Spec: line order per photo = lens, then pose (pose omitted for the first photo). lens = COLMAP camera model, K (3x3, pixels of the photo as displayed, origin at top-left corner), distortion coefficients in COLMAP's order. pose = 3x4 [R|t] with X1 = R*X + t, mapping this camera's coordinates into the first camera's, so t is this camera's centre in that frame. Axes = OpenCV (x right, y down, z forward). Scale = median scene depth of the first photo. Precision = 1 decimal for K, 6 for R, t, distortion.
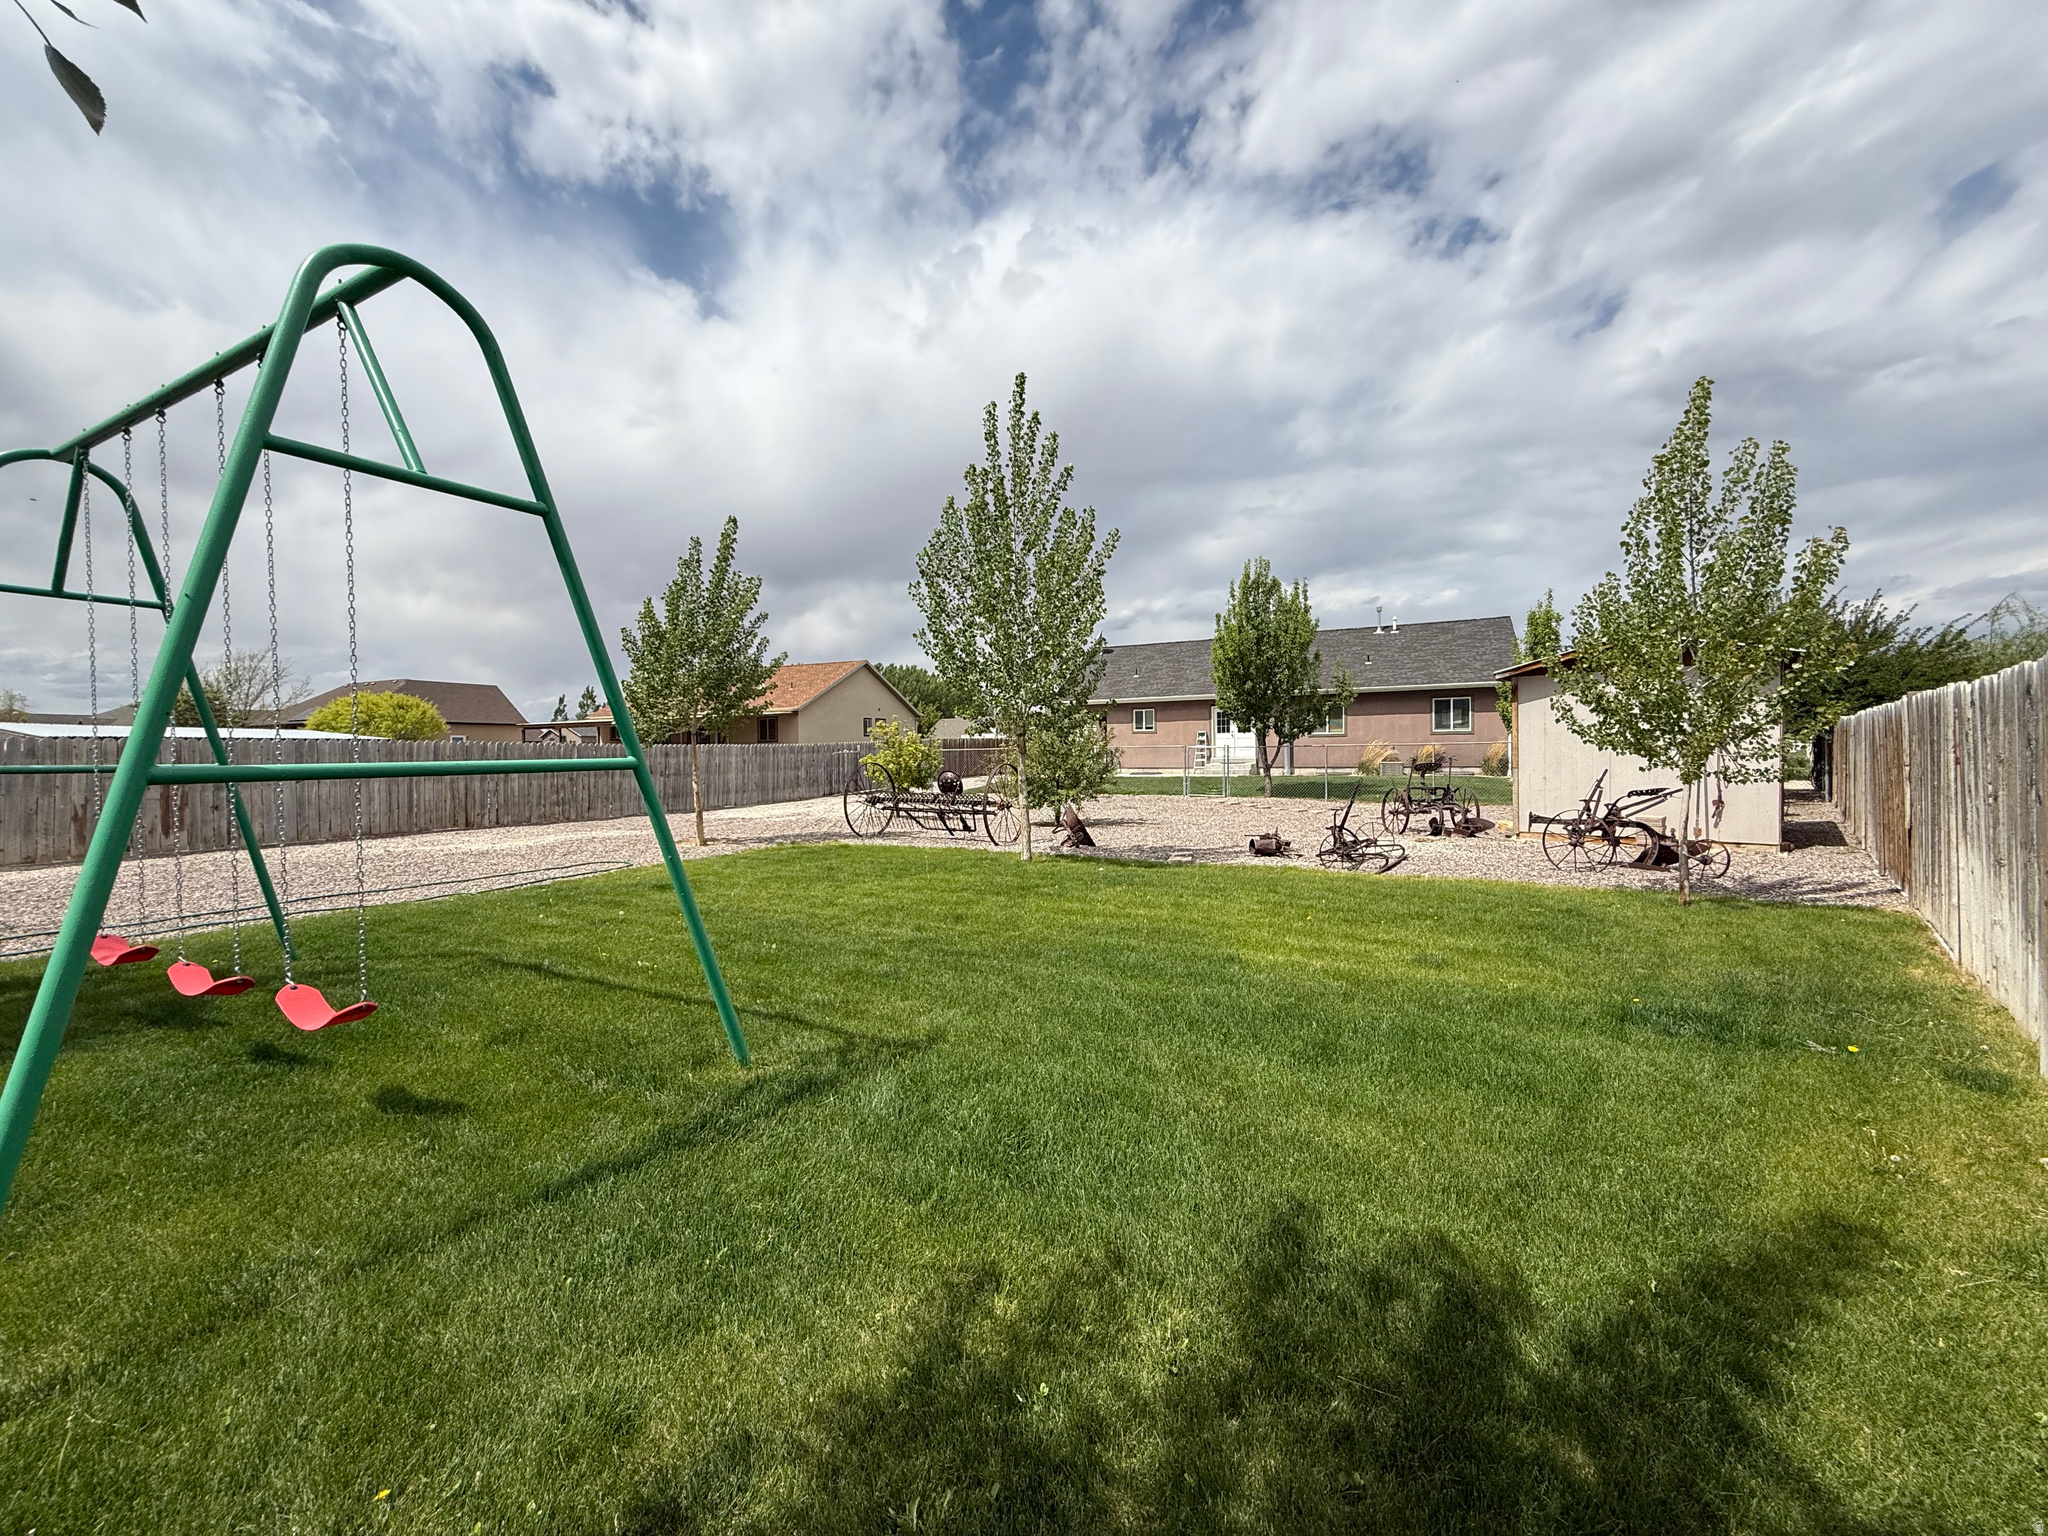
lens RADIAL K [[812.6, 0, 1024.0], [0, 812.6, 768.0], [0, 0, 1]] dist [0.001177, -0.000252]
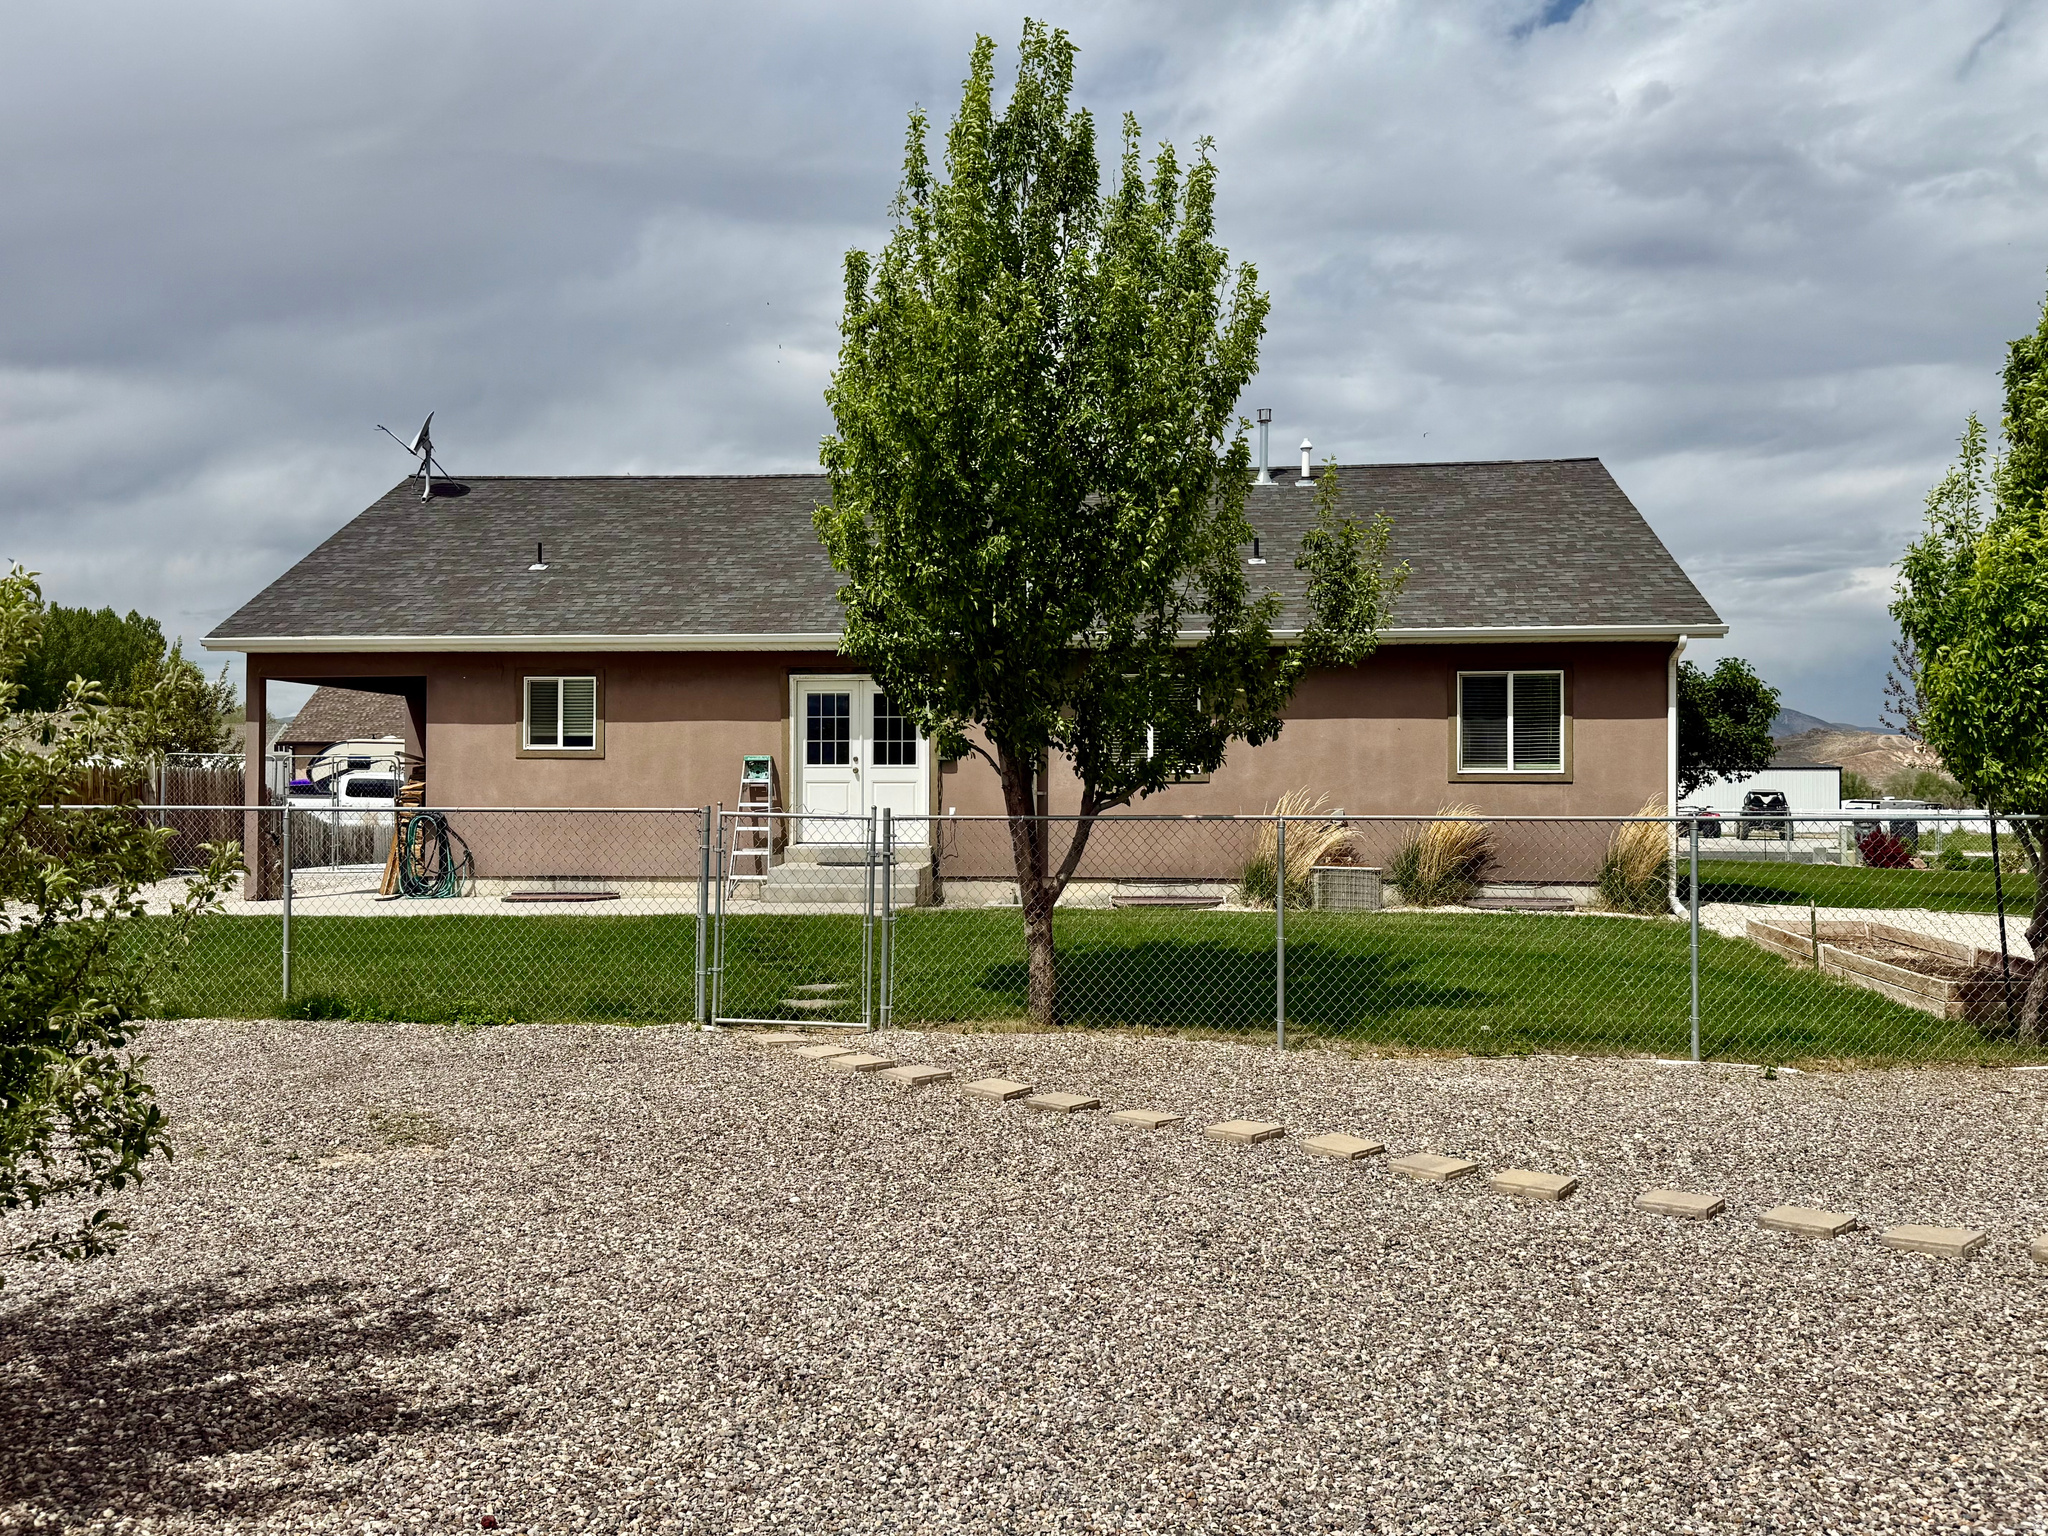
lens RADIAL K [[1805.4, 0, 1024.0], [0, 1805.4, 768.0], [0, 0, 1]] dist [0.008571, 0.003890]
pose [[0.928612, 0.021319, 0.370439, 0.069493], [-0.004572, 0.998930, -0.046028, -0.011710], [-0.371024, 0.041049, 0.927716, 0.376997]]
